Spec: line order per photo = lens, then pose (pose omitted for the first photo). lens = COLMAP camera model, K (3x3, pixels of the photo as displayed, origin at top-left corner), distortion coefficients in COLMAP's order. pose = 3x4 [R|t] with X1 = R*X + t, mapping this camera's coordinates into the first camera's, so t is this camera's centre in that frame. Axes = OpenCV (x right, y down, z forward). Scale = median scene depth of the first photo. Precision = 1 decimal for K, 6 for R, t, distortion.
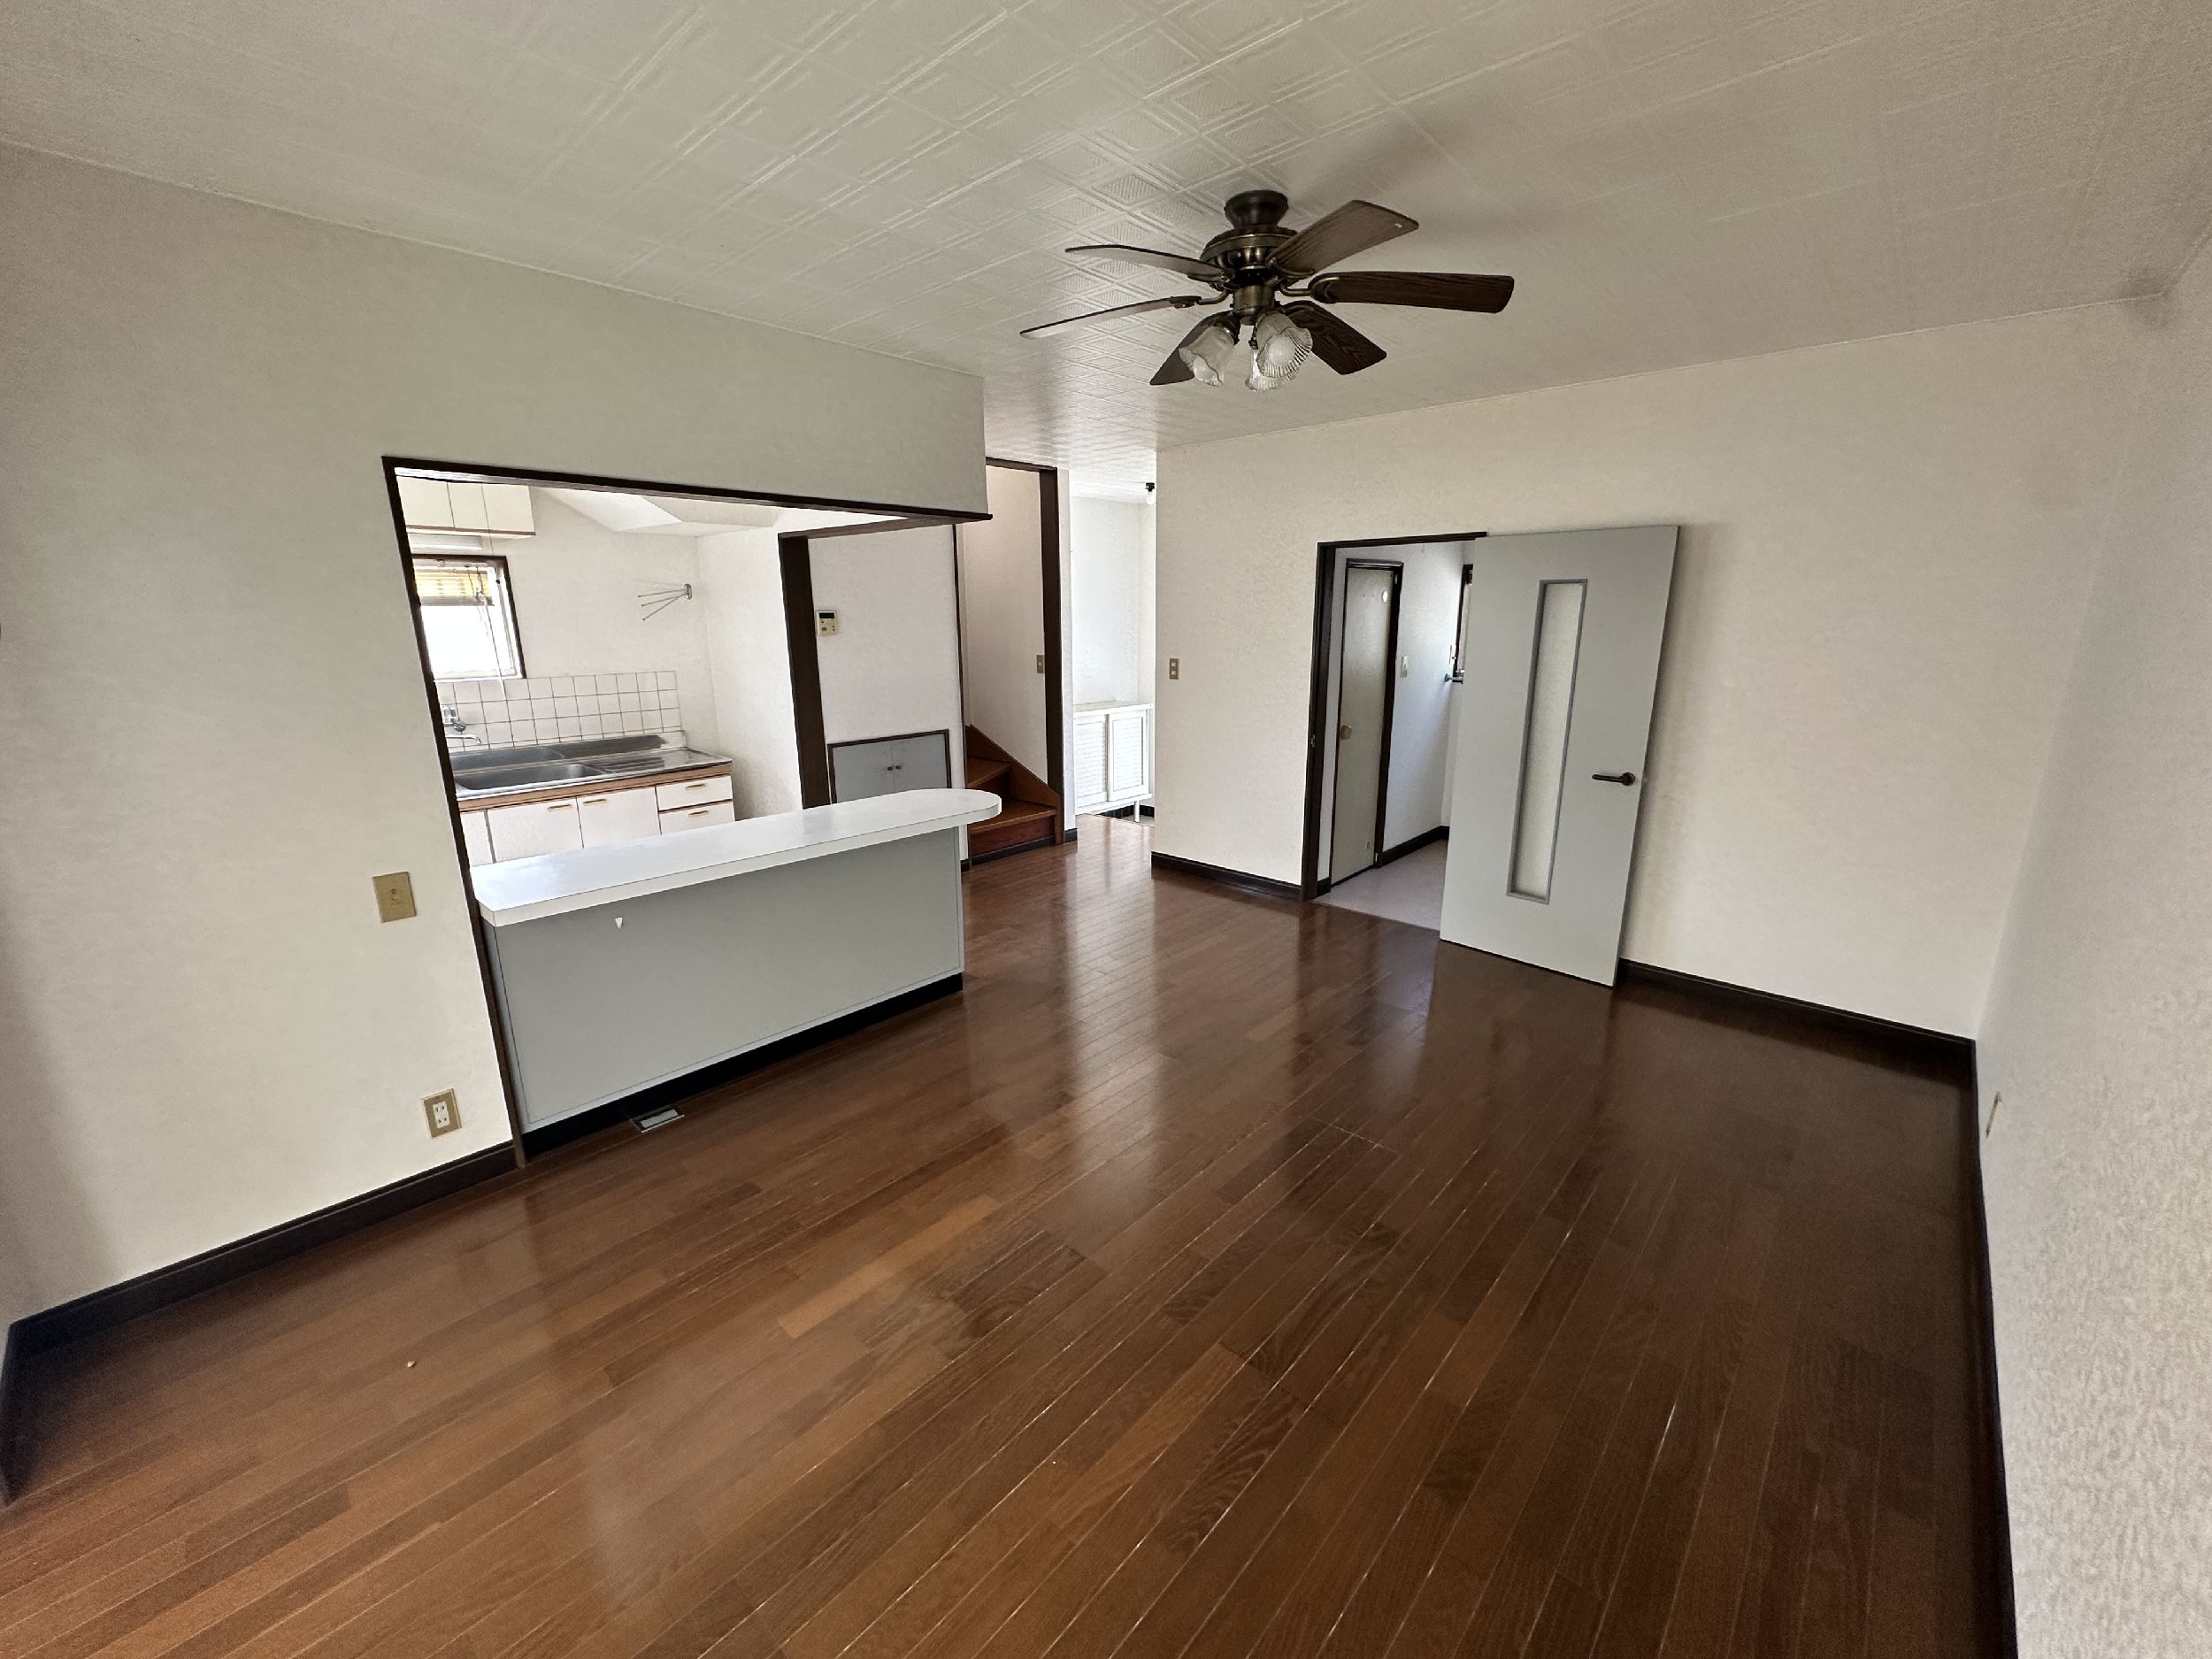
lens RADIAL K [[884.9, 0, 1110.7], [0, 884.9, 825.6], [0, 0, 1]] dist [-0.003774, 0.000404]
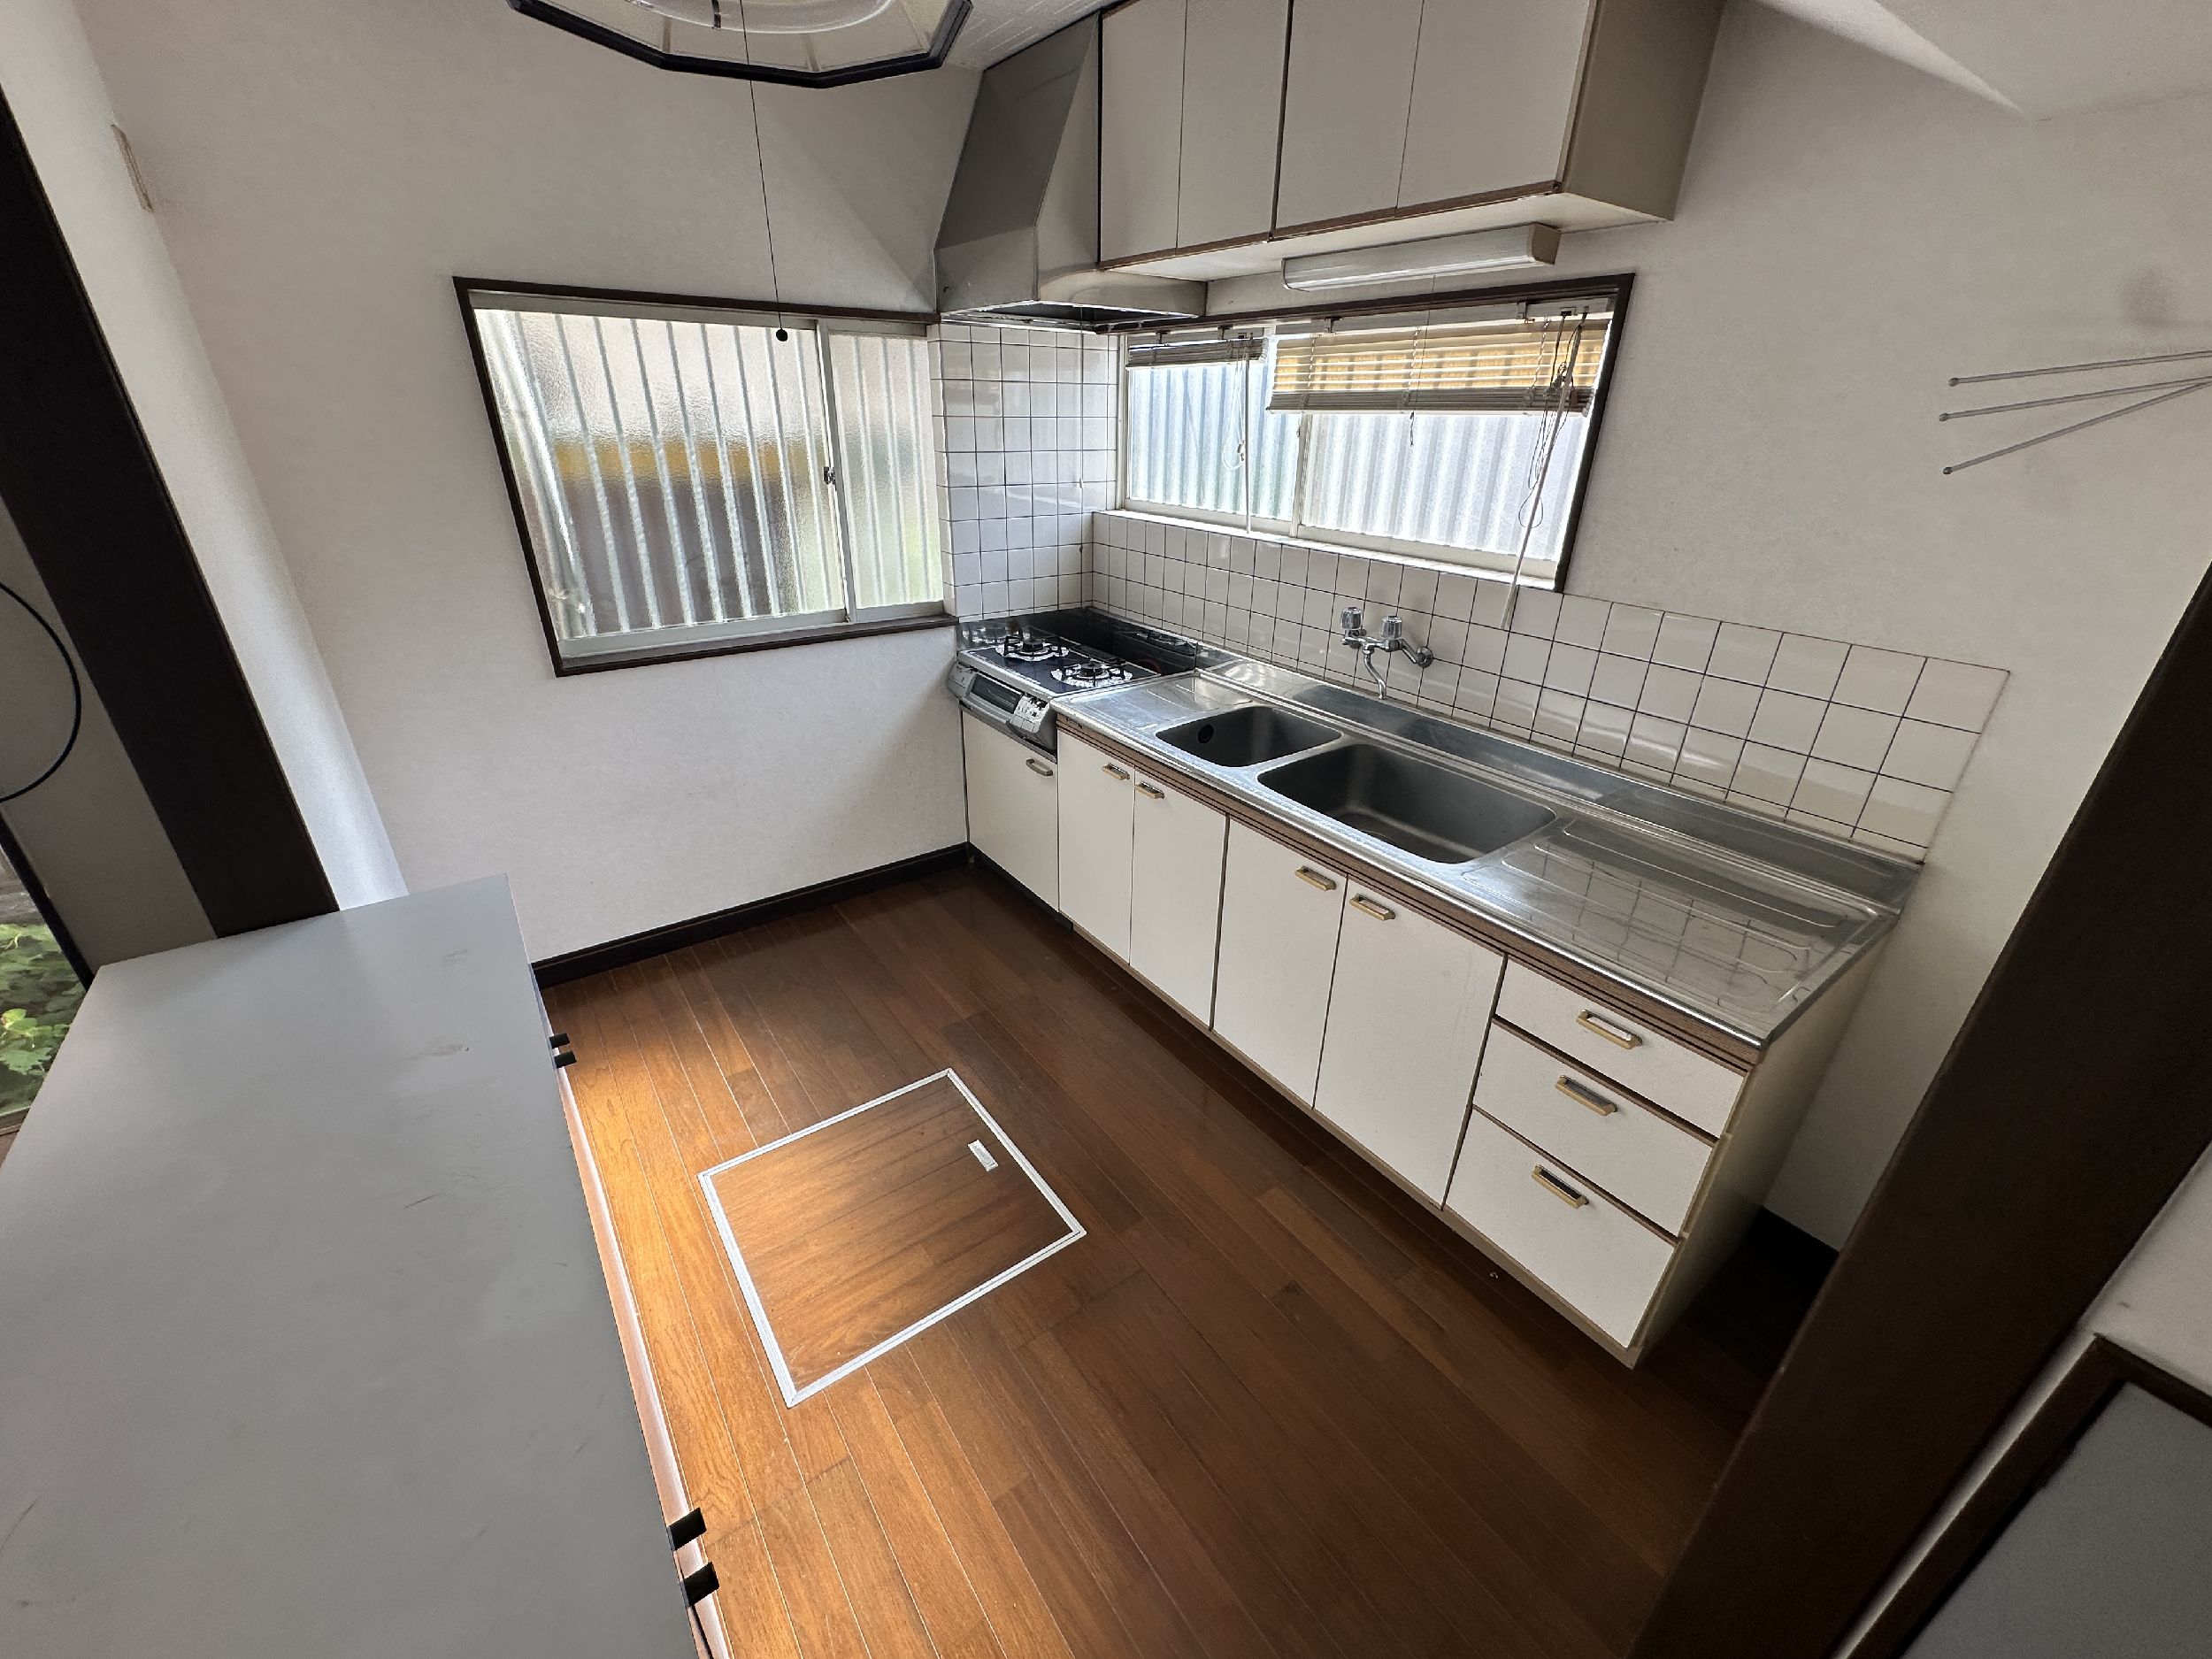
lens RADIAL K [[884.9, 0, 1110.7], [0, 884.9, 825.6], [0, 0, 1]] dist [-0.003774, 0.000404]
pose [[-0.194366, 0.423729, -0.884690, -0.198026], [-0.248337, 0.851253, 0.462273, -0.221484], [0.948974, 0.309551, -0.060227, 0.880904]]
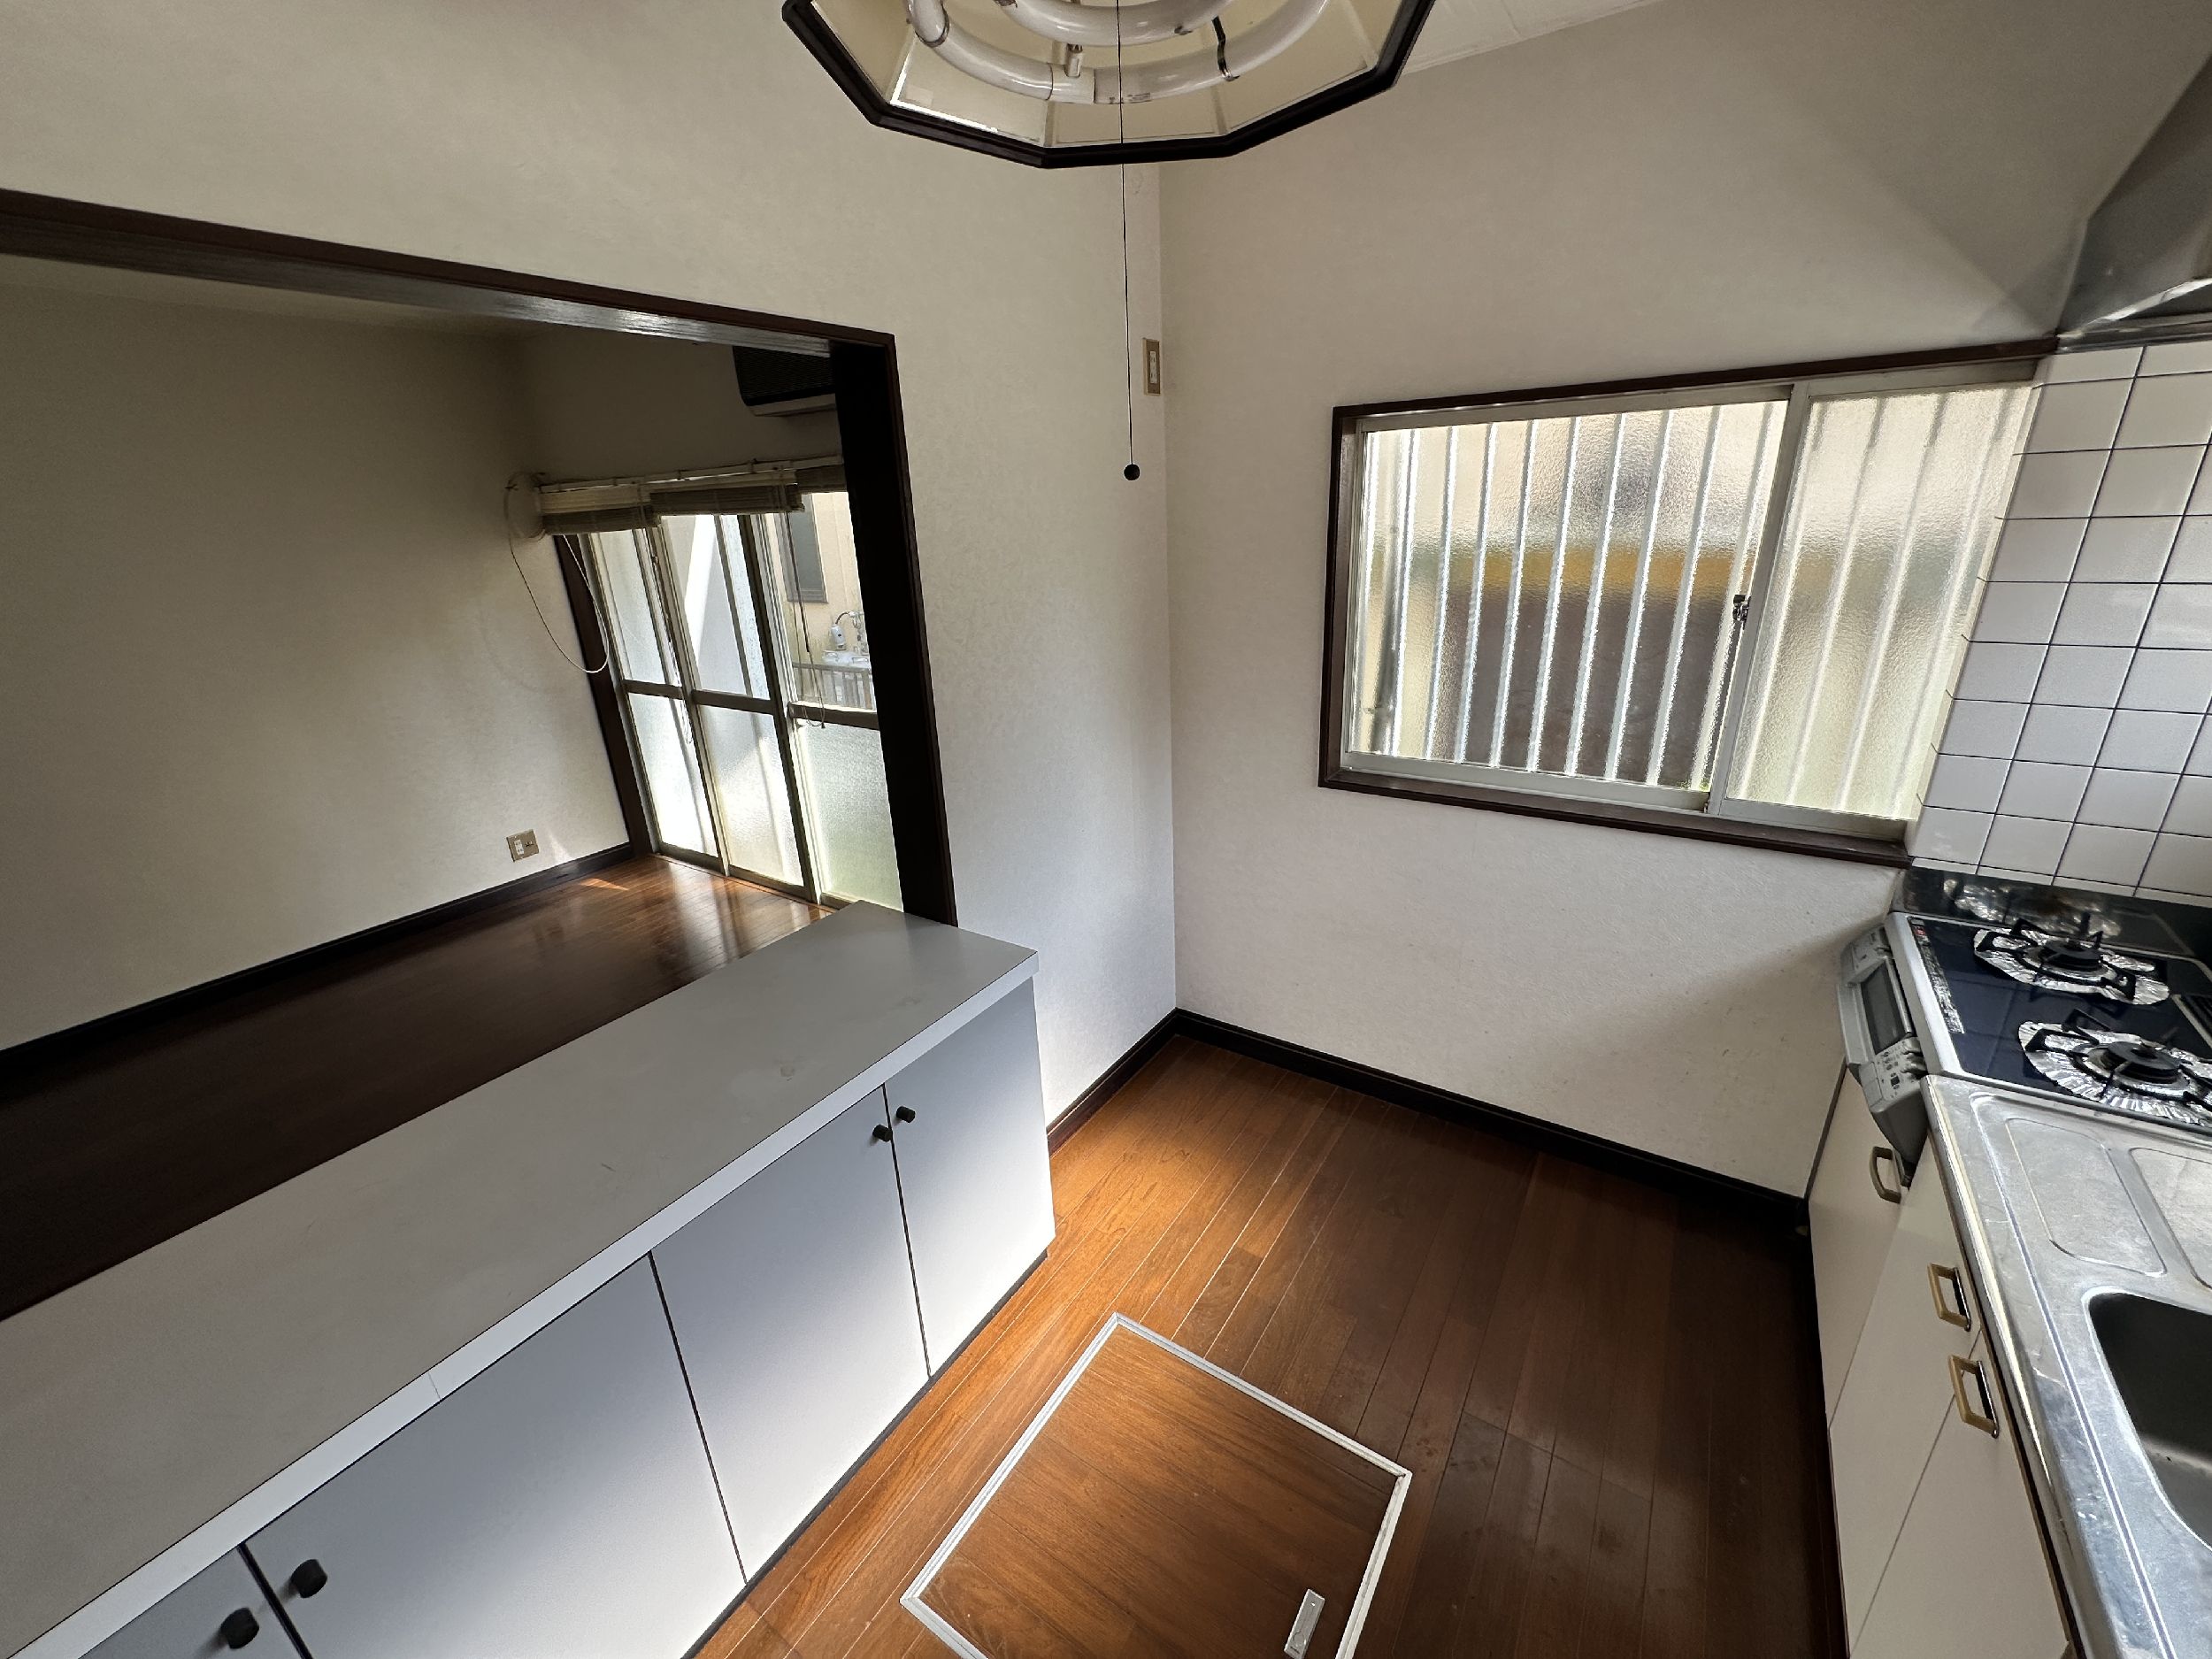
lens RADIAL K [[874.9, 0, 1106.6], [0, 874.9, 833.5], [0, 0, 1]] dist [-0.007221, 0.000145]
pose [[-0.986030, 0.100226, -0.133042, -0.452814], [0.008538, 0.828081, 0.560544, -0.241299], [0.166350, 0.551577, -0.817368, 0.928755]]
